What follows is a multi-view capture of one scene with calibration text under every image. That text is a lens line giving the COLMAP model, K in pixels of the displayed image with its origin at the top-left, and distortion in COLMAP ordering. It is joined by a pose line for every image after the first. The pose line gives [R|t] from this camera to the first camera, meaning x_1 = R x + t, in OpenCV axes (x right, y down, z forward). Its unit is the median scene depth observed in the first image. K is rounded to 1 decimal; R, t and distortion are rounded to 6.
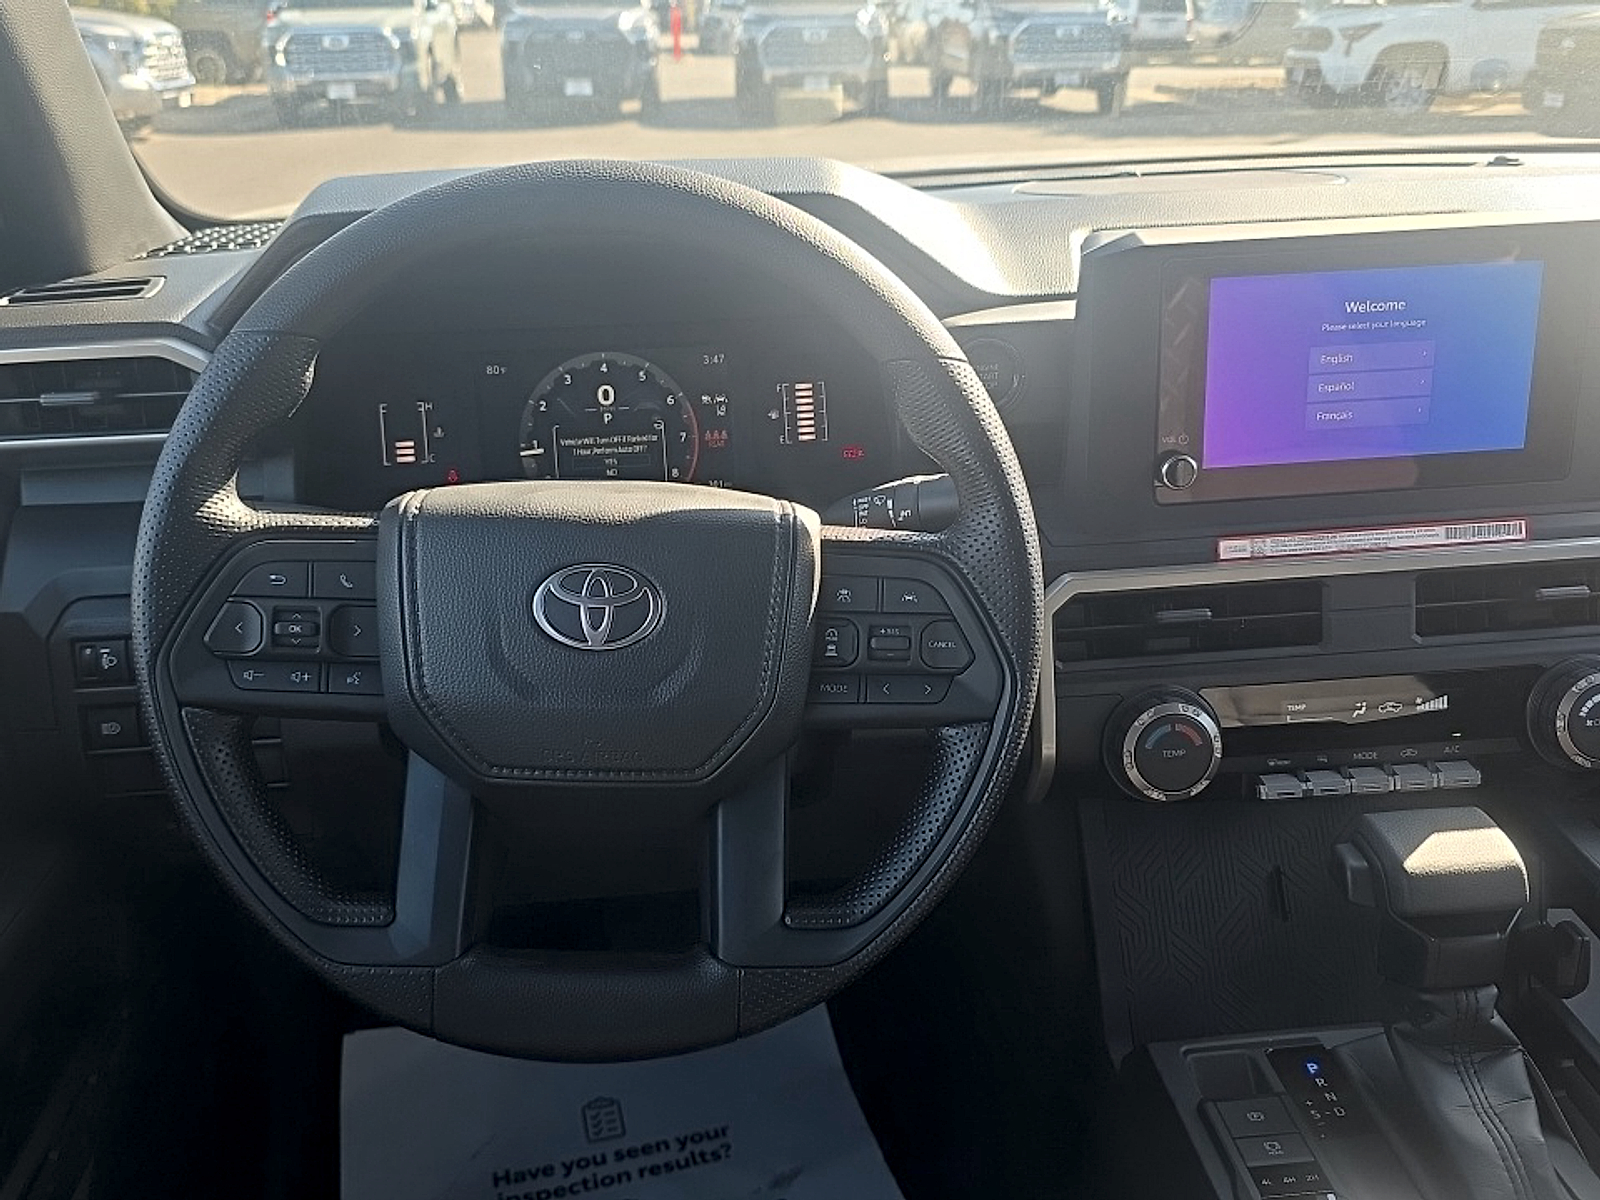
lens RADIAL K [[1450.8, 0, 794.3], [0, 1450.8, 587.8], [0, 0, 1]] dist [0.023108, 0.000000]
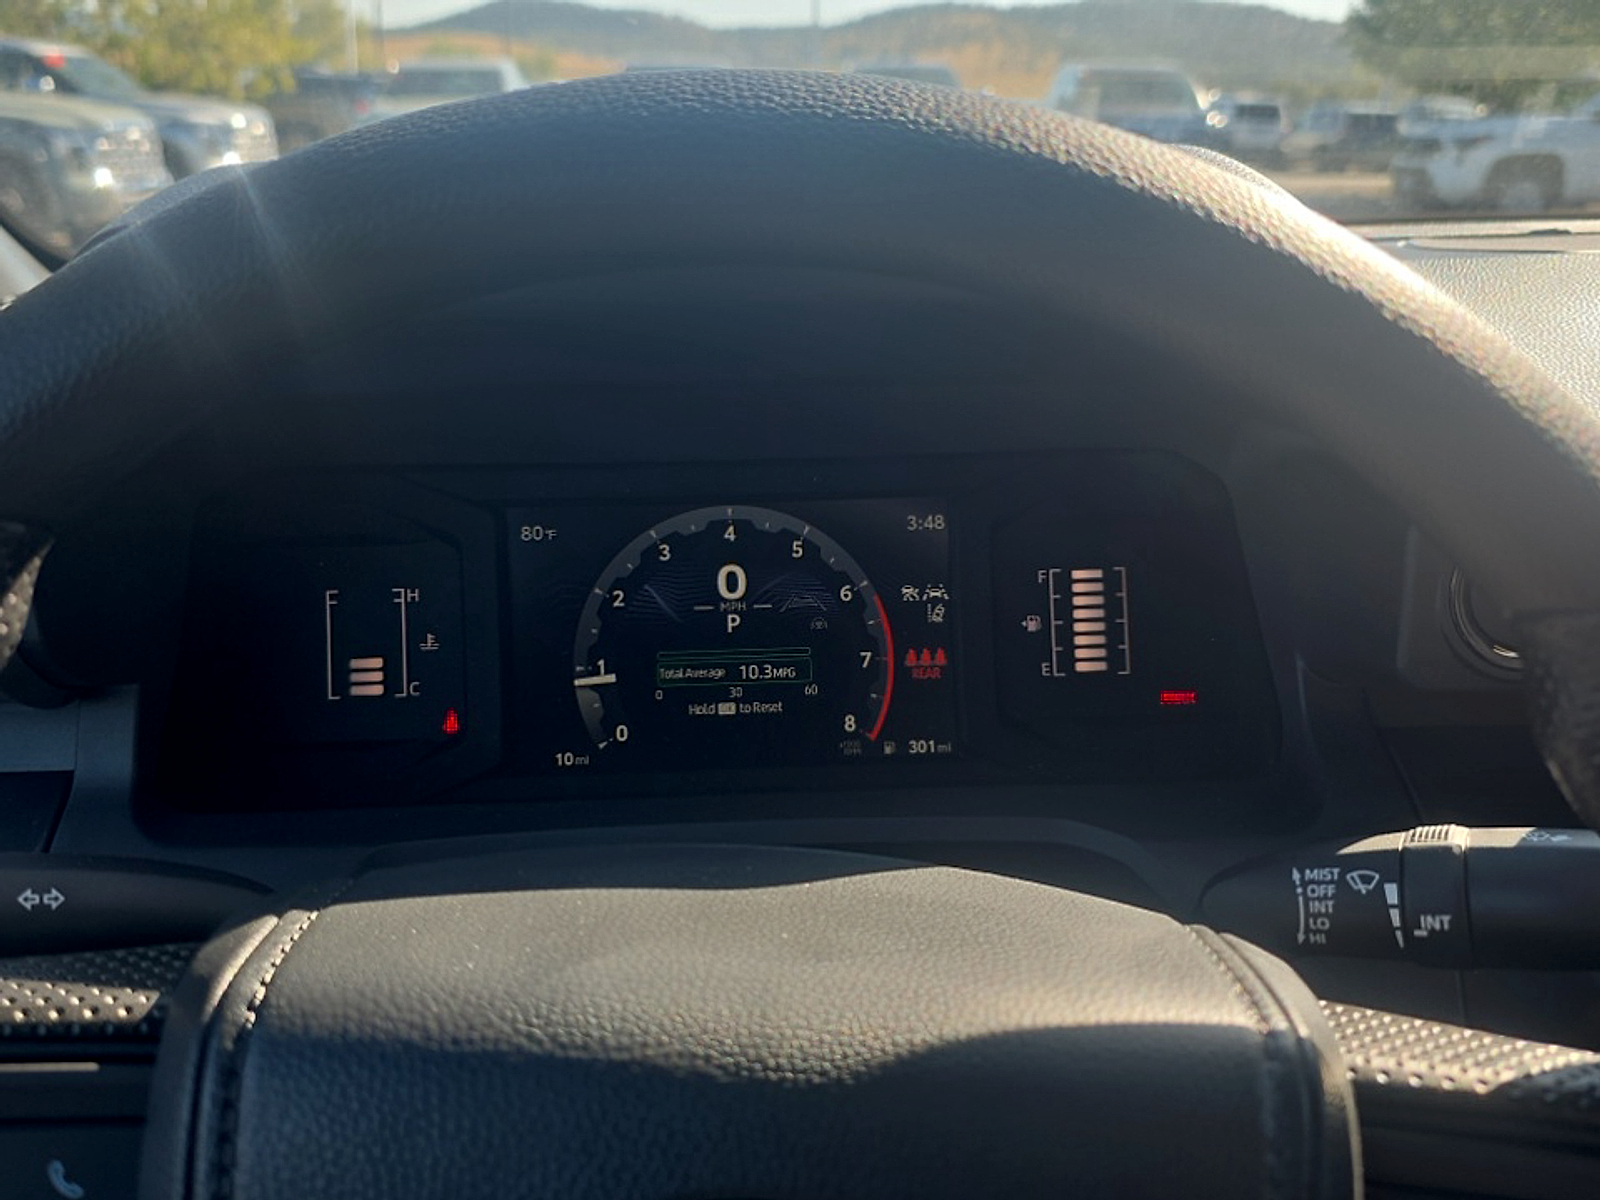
lens RADIAL K [[1450.8, 0, 810.4], [0, 1450.8, 582.9], [0, 0, 1]] dist [0.023108, 0.000000]
pose [[0.998942, 0.028946, -0.035737, -0.090652], [-0.031345, 0.997159, -0.068498, -0.108138], [0.033652, 0.069546, 0.997011, 0.508118]]
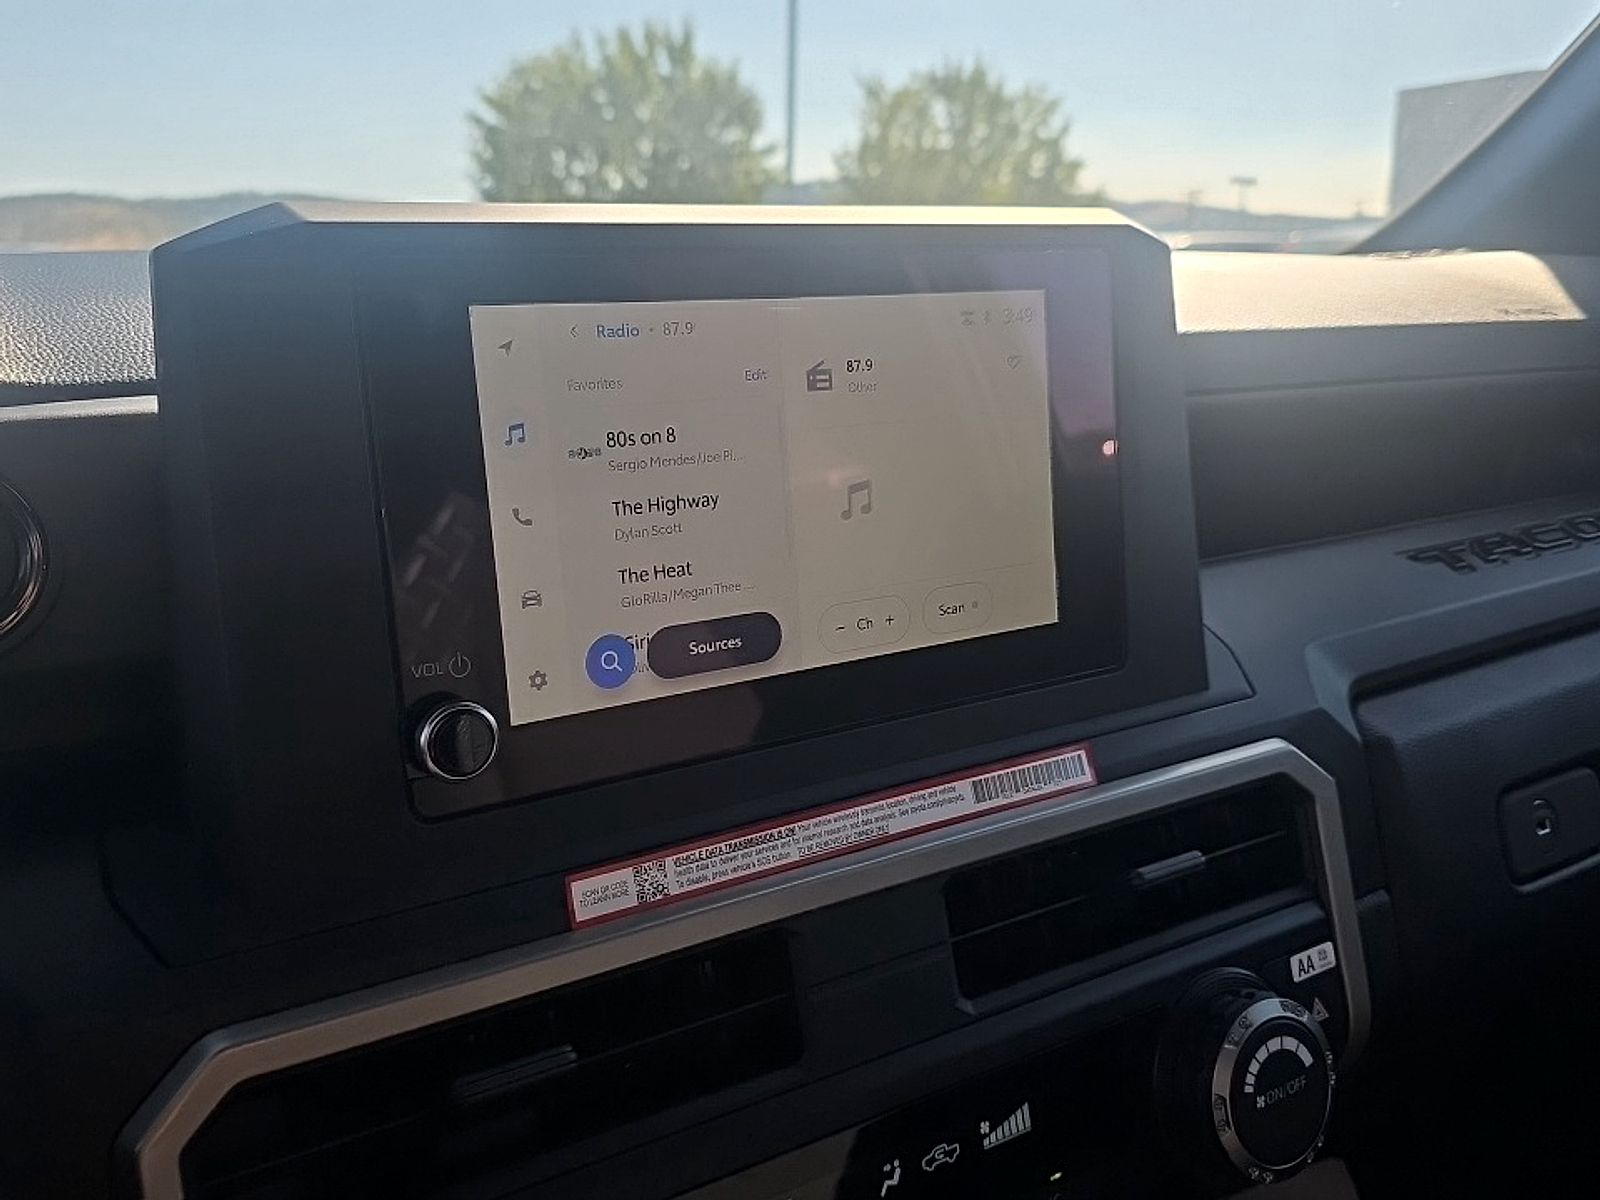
lens RADIAL K [[1450.8, 0, 792.7], [0, 1450.8, 584.3], [0, 0, 1]] dist [0.023108, 0.000000]
pose [[0.884999, -0.079722, 0.458717, 0.155049], [0.170113, 0.972482, -0.159188, -0.038258], [-0.433403, 0.218915, 0.874207, 0.557515]]
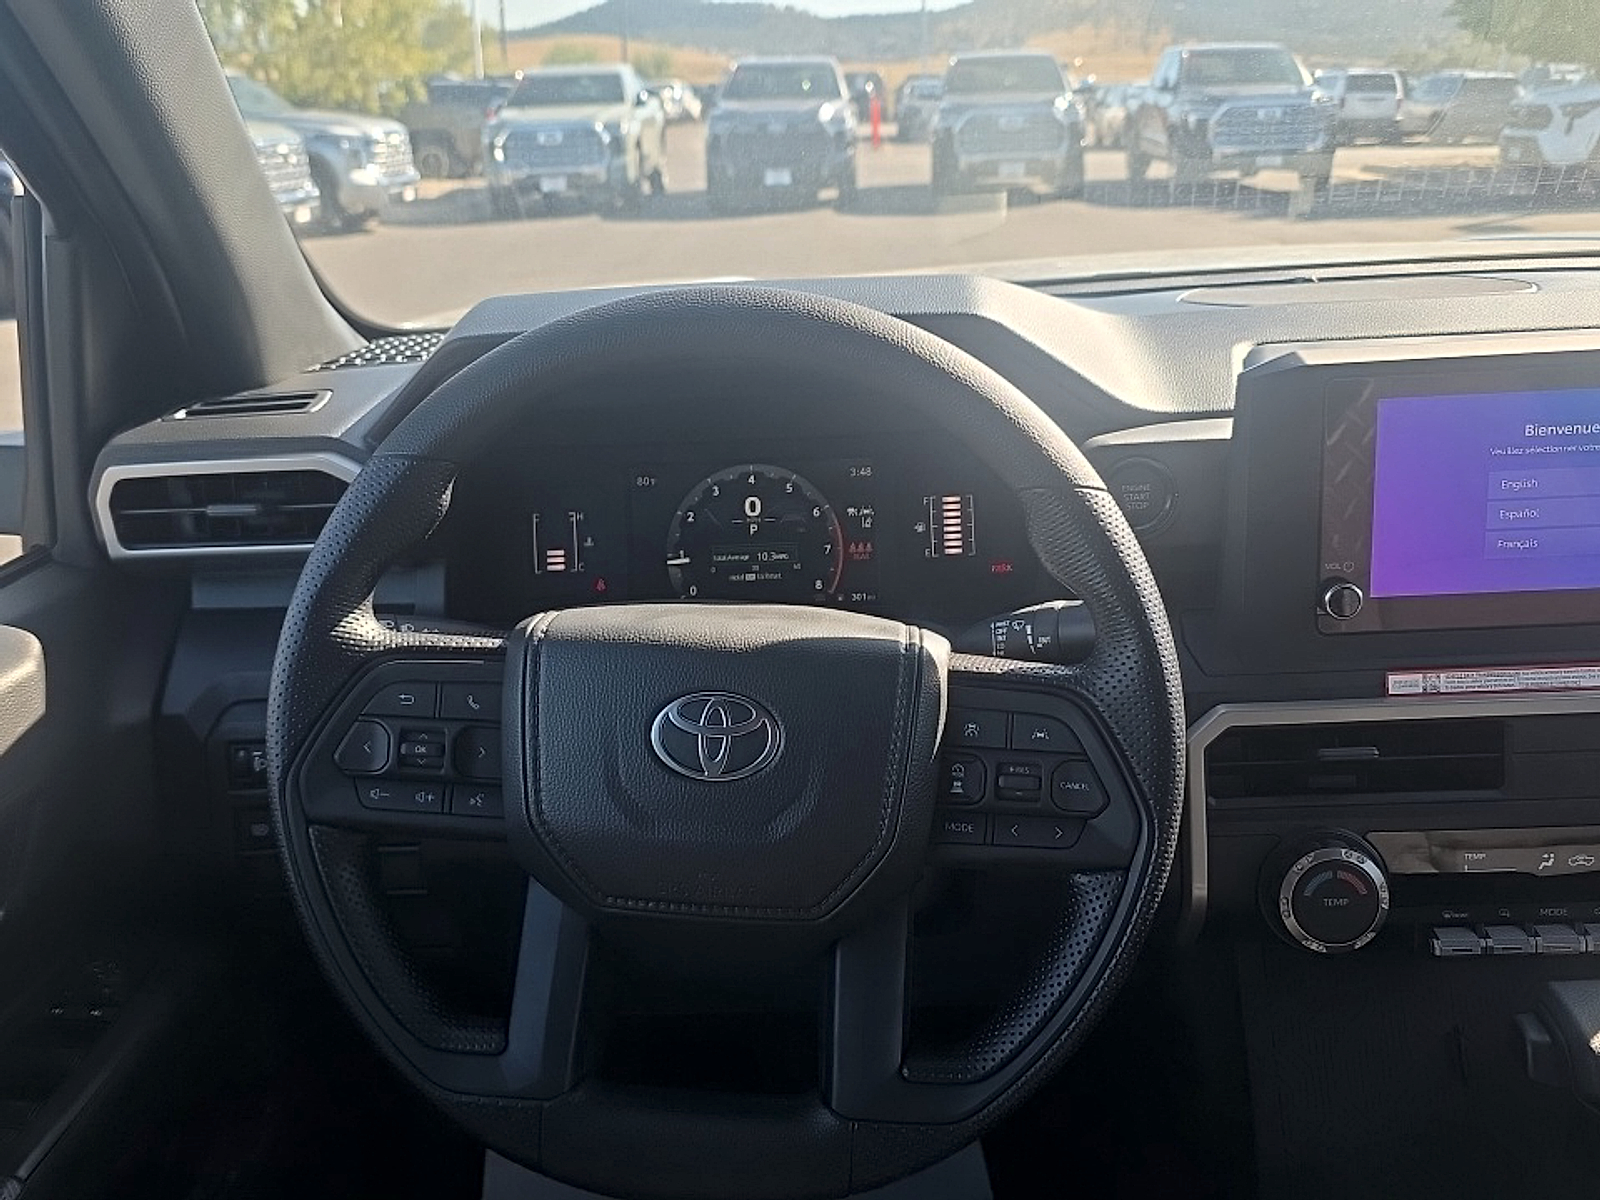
lens RADIAL K [[1450.8, 0, 816.9], [0, 1450.8, 590.9], [0, 0, 1]] dist [0.023108, 0.000000]
pose [[0.993232, 0.019510, -0.114494, 0.032847], [-0.025342, 0.998442, -0.049705, -0.030098], [0.113346, 0.052270, 0.992180, 0.022779]]
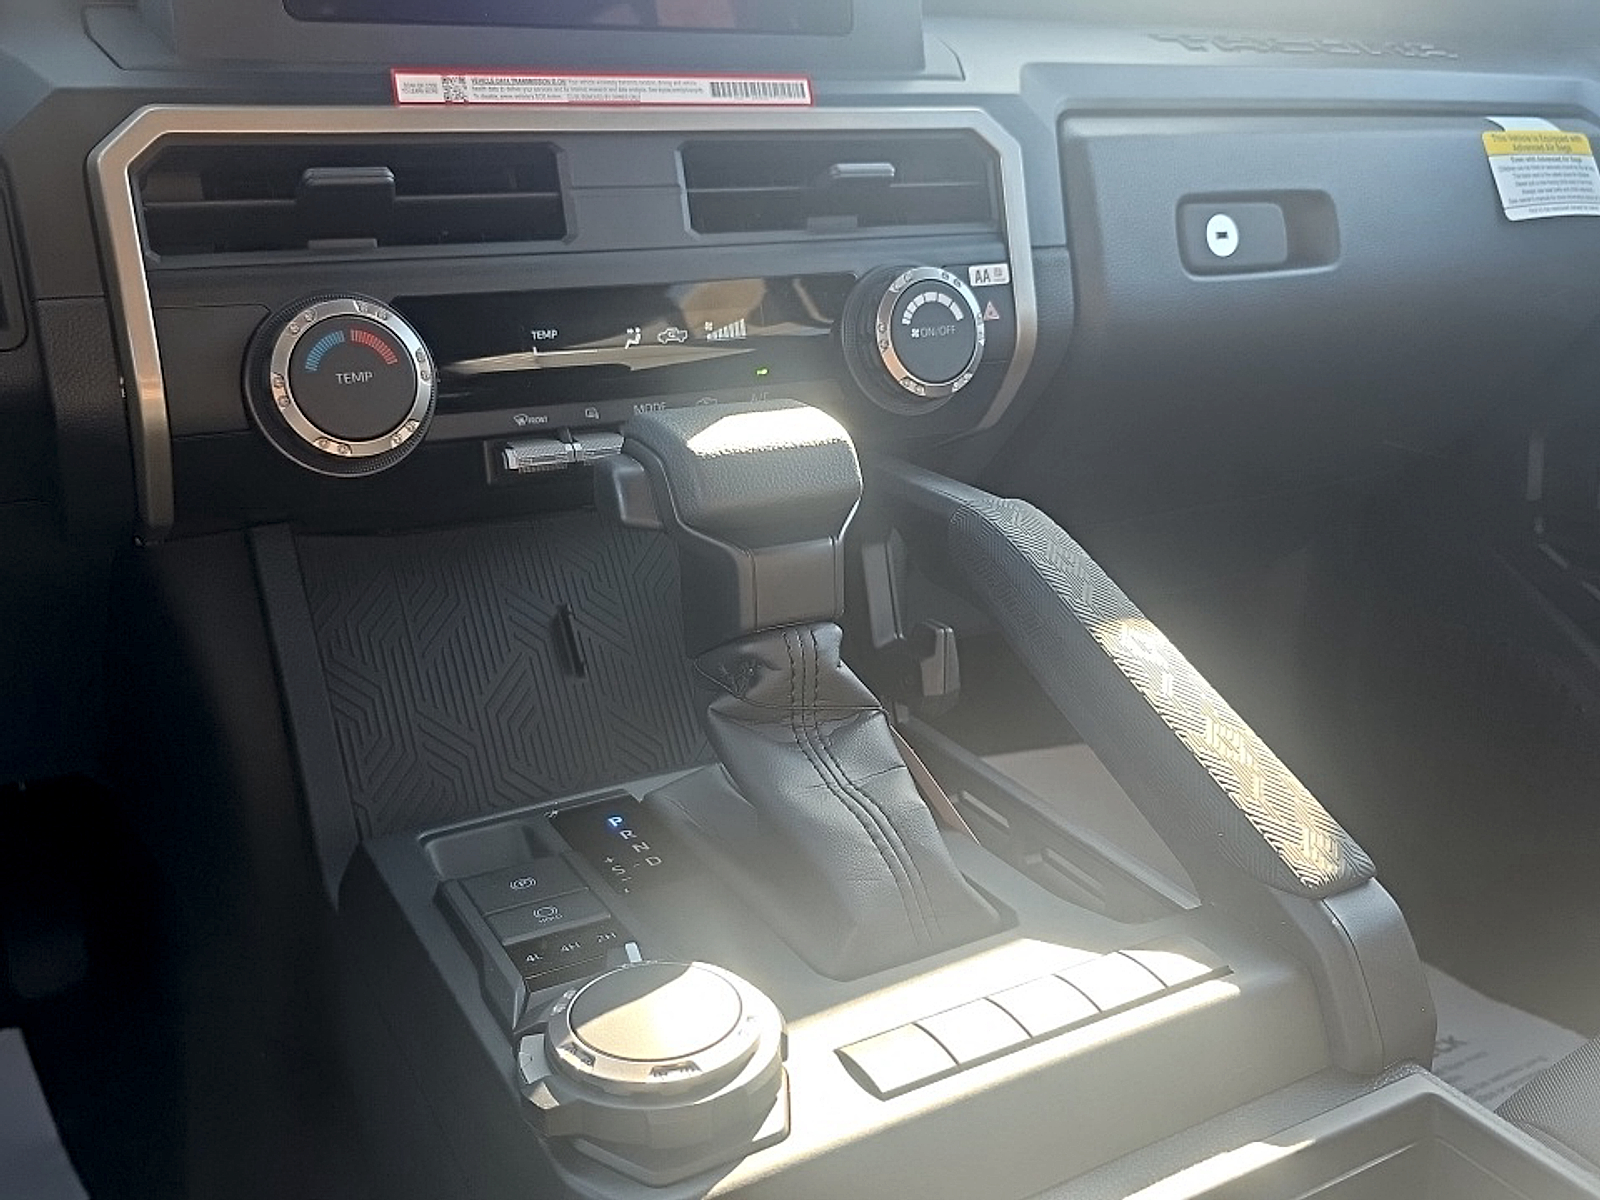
lens RADIAL K [[1450.8, 0, 796.6], [0, 1450.8, 604.2], [0, 0, 1]] dist [0.023108, 0.000000]
pose [[0.913489, -0.098906, 0.394658, 0.172878], [0.129169, 0.990321, -0.050794, 0.264691], [-0.385814, 0.097378, 0.917423, 0.339414]]
